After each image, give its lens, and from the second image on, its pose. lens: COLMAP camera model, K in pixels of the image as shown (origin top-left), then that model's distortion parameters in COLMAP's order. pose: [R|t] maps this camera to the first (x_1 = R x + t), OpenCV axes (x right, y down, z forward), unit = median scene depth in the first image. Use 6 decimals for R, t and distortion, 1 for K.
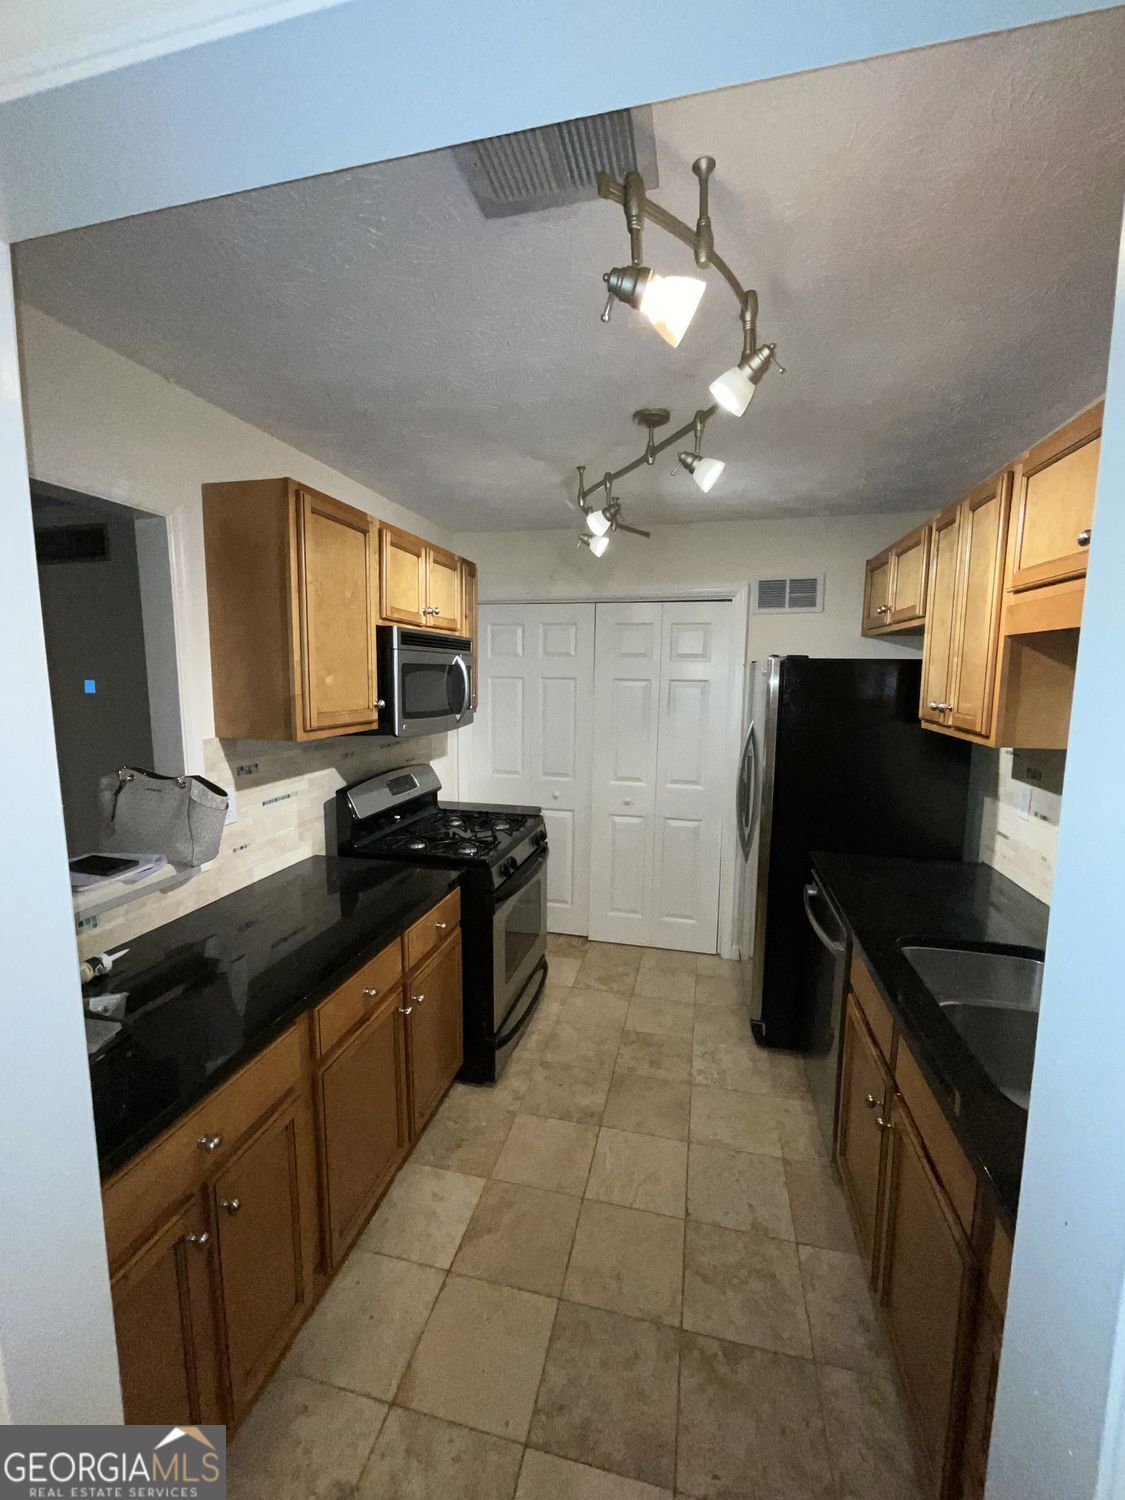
lens RADIAL K [[605.9, 0, 562.5], [0, 605.9, 750.0], [0, 0, 1]] dist [0.001275, 0.000311]
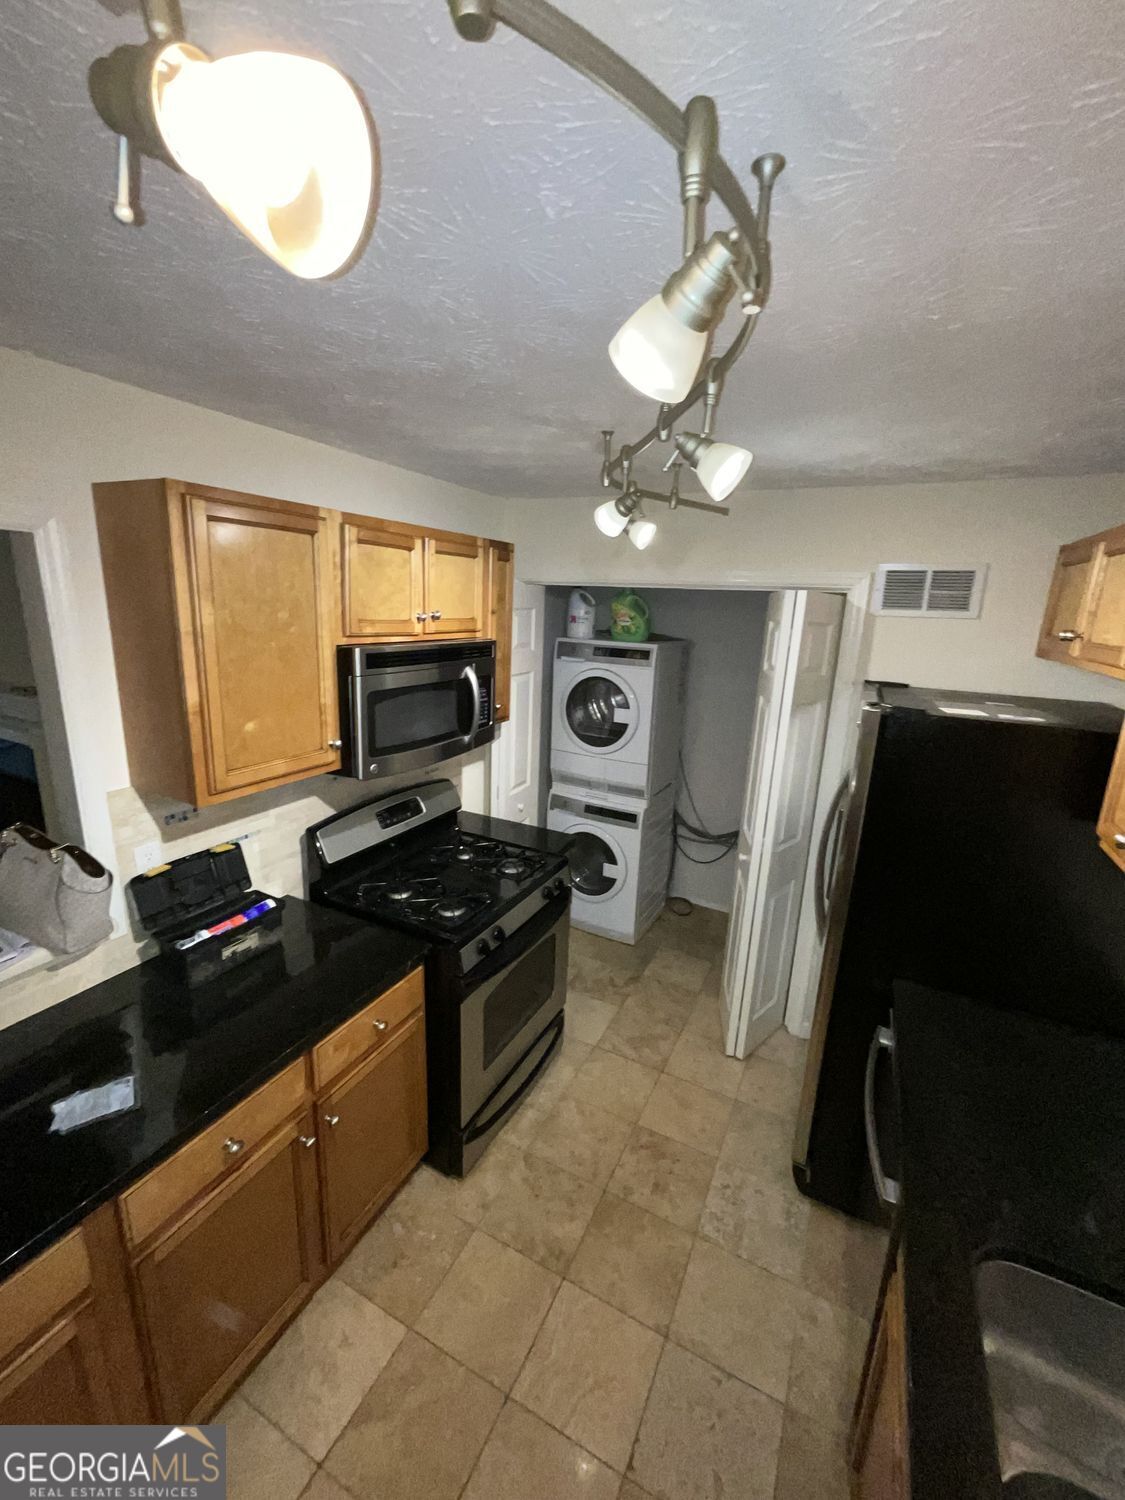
lens RADIAL K [[605.9, 0, 562.5], [0, 605.9, 750.0], [0, 0, 1]] dist [0.001275, 0.000311]
pose [[0.971913, 0.084989, -0.219457, 0.168794], [-0.061694, 0.991914, 0.110911, -0.167229], [0.227108, -0.094257, 0.969297, 0.254372]]
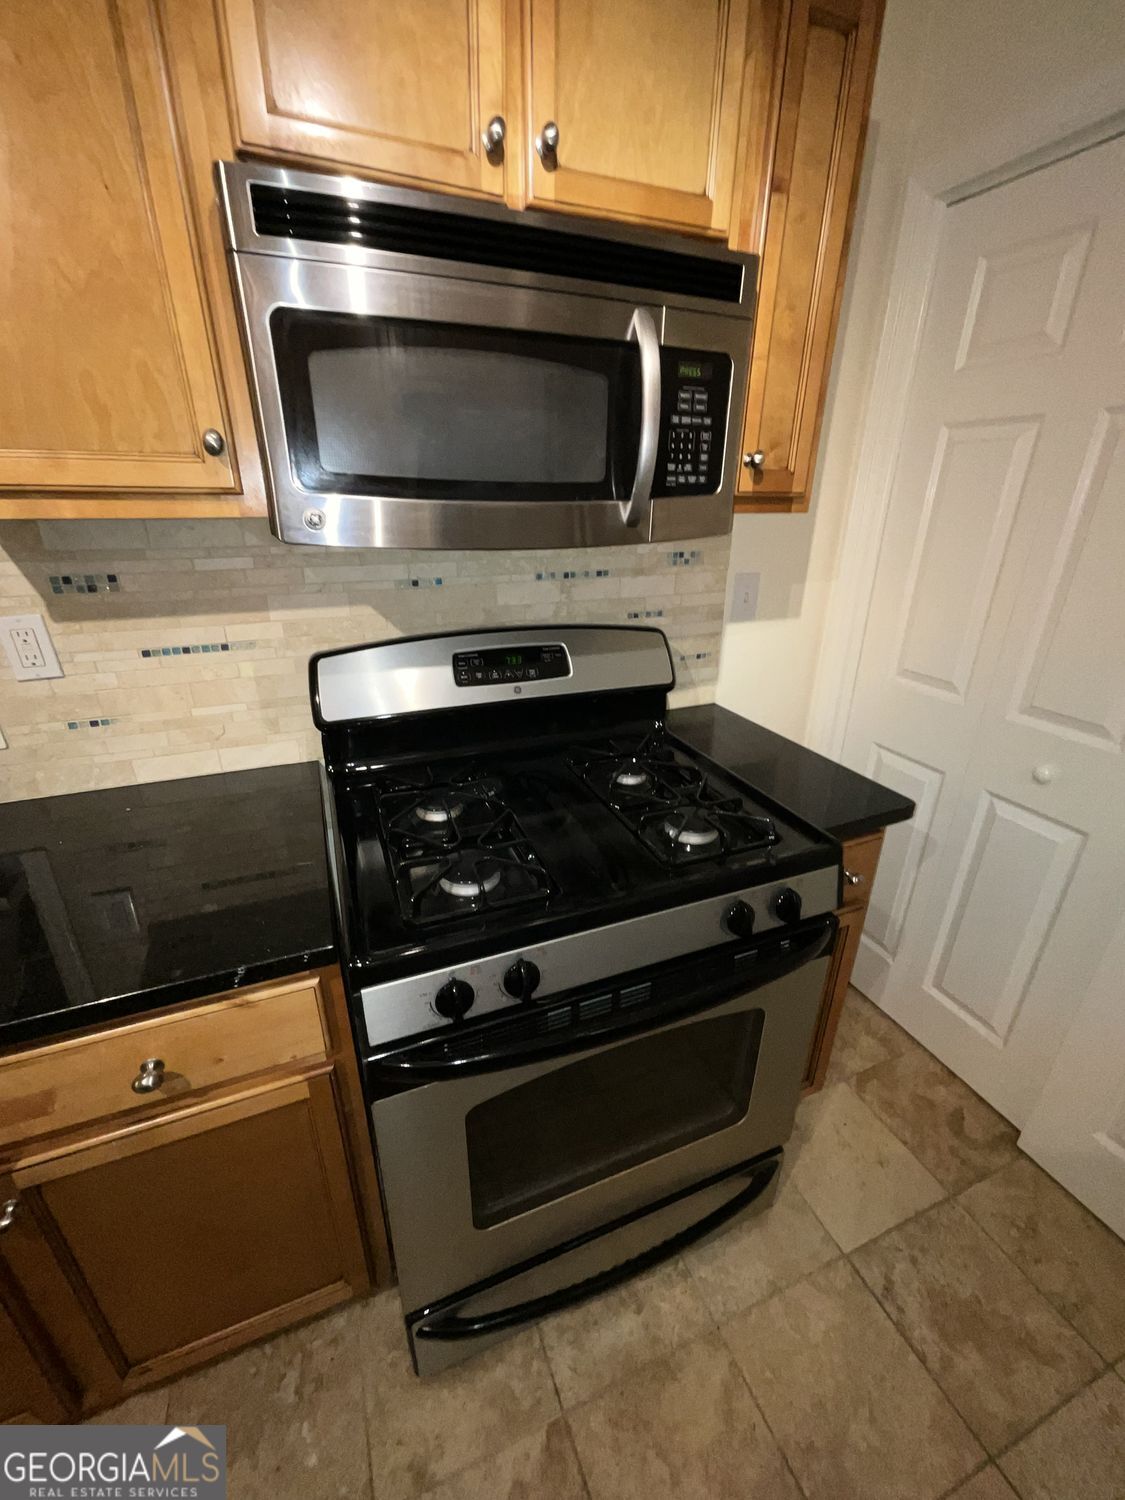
lens RADIAL K [[605.9, 0, 562.5], [0, 605.9, 750.0], [0, 0, 1]] dist [0.001275, 0.000311]
pose [[0.580385, 0.309840, -0.753096, 0.142173], [-0.103857, 0.945401, 0.308919, -0.032149], [0.807693, -0.101078, 0.580875, 0.885609]]
